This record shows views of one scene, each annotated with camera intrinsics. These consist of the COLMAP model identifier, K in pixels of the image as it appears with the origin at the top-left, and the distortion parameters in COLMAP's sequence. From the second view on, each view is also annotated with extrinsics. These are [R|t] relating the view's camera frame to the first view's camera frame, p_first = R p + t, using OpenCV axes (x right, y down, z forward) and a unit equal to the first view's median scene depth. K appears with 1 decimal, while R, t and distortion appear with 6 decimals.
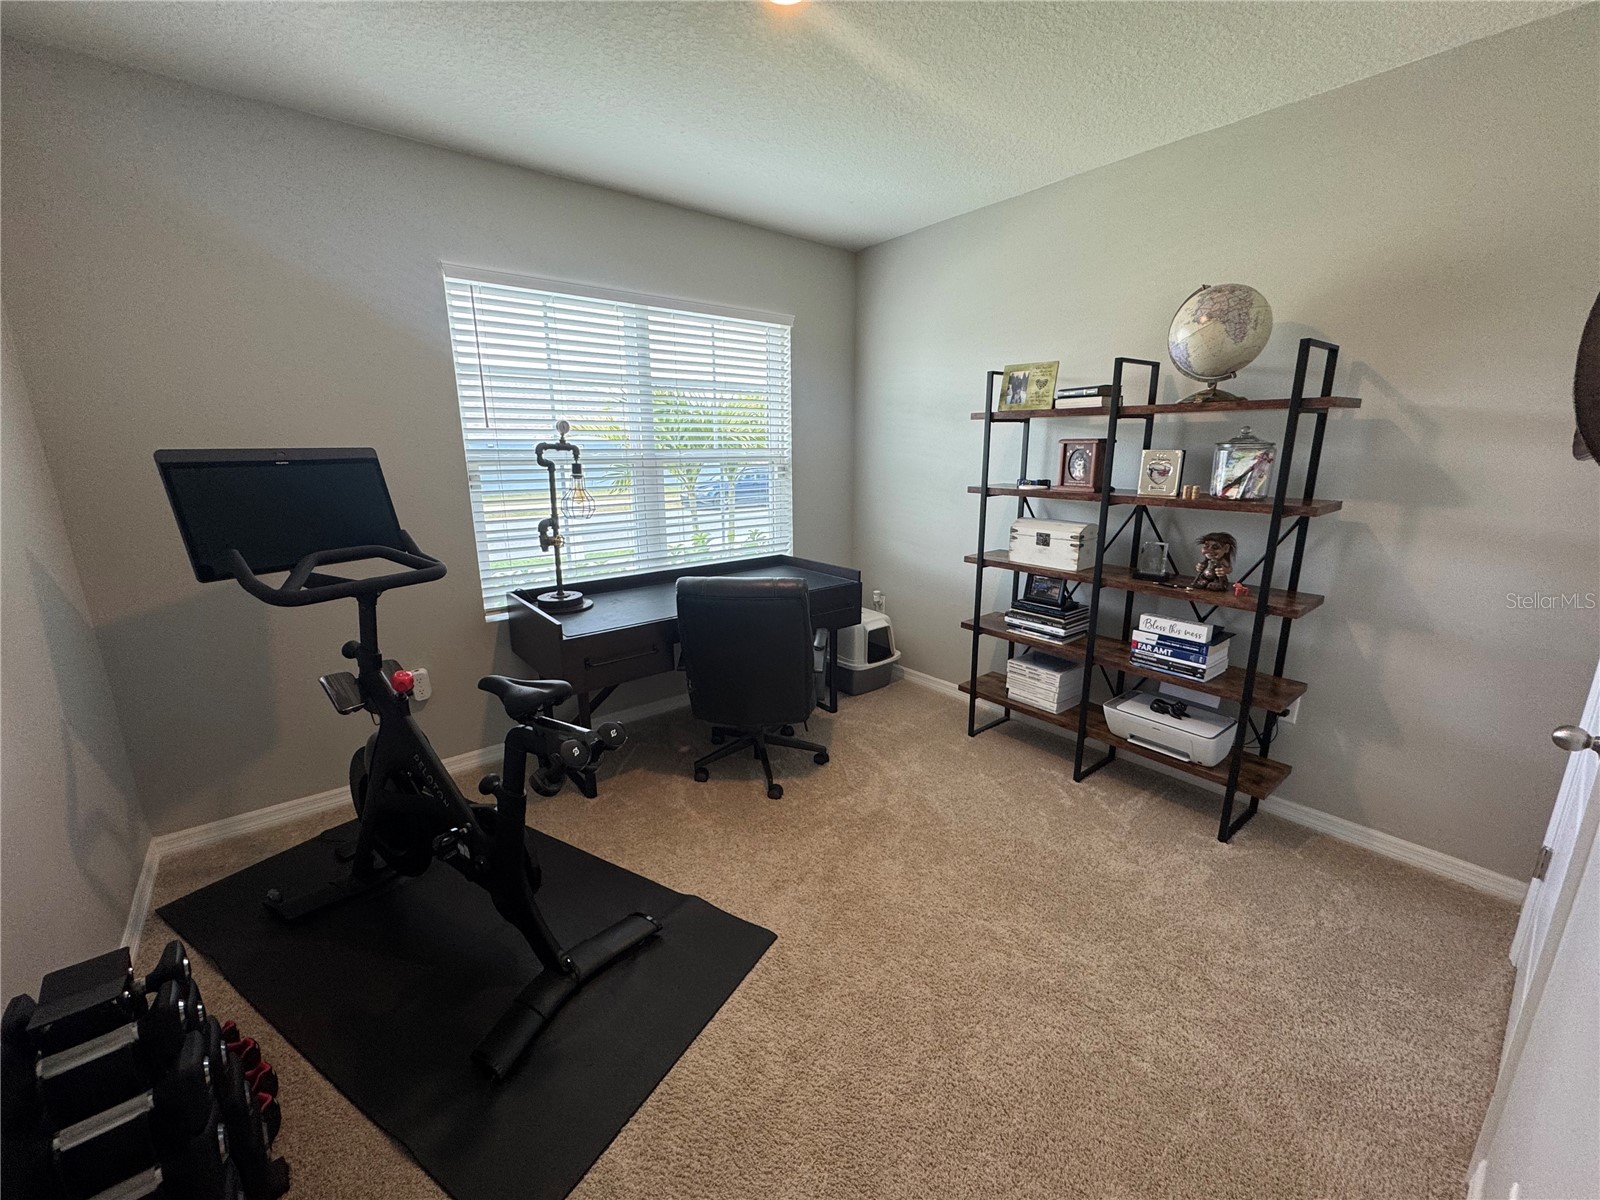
lens RADIAL K [[636.4, 0, 799.2], [0, 636.4, 596.8], [0, 0, 1]] dist [-0.006577, 0.000580]
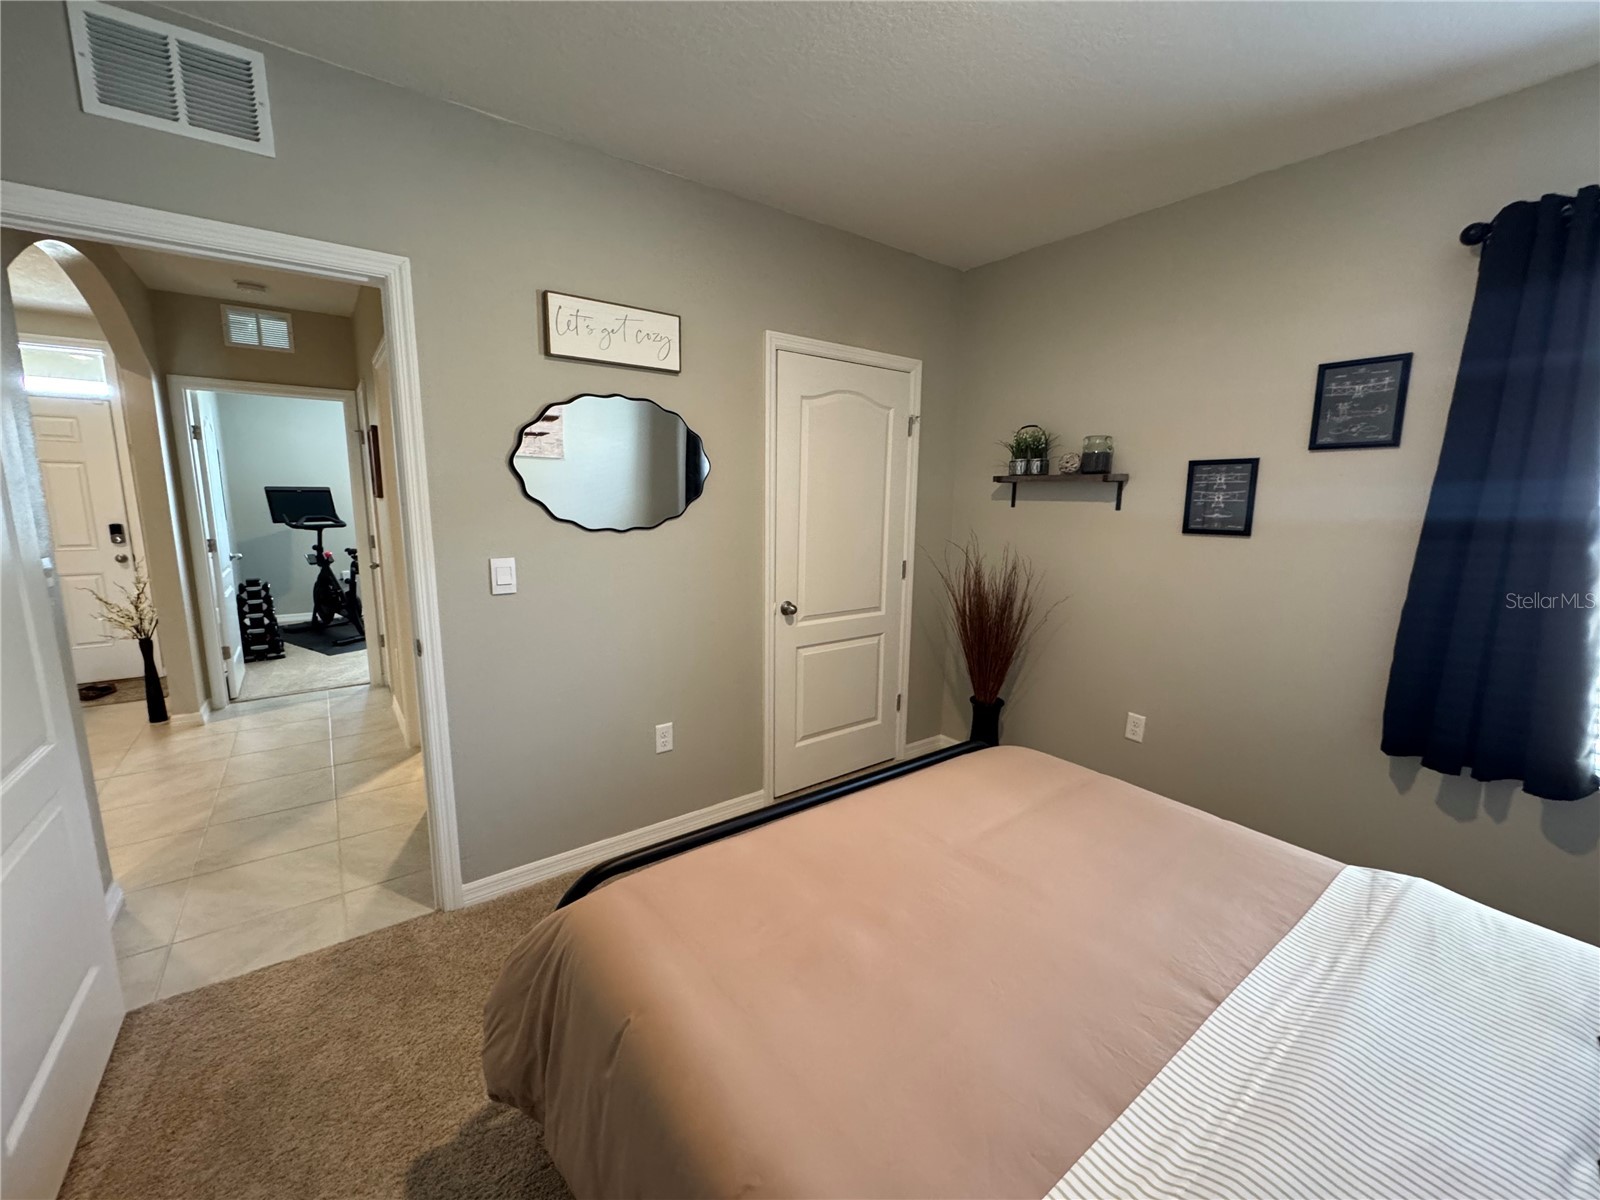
lens RADIAL K [[639.4, 0, 792.6], [0, 639.4, 594.8], [0, 0, 1]] dist [-0.002204, -0.000140]
pose [[0.998631, 0.022566, -0.047199, 1.443185], [-0.025948, 0.997044, -0.072324, 0.376399], [0.045428, 0.073449, 0.996264, -1.623291]]
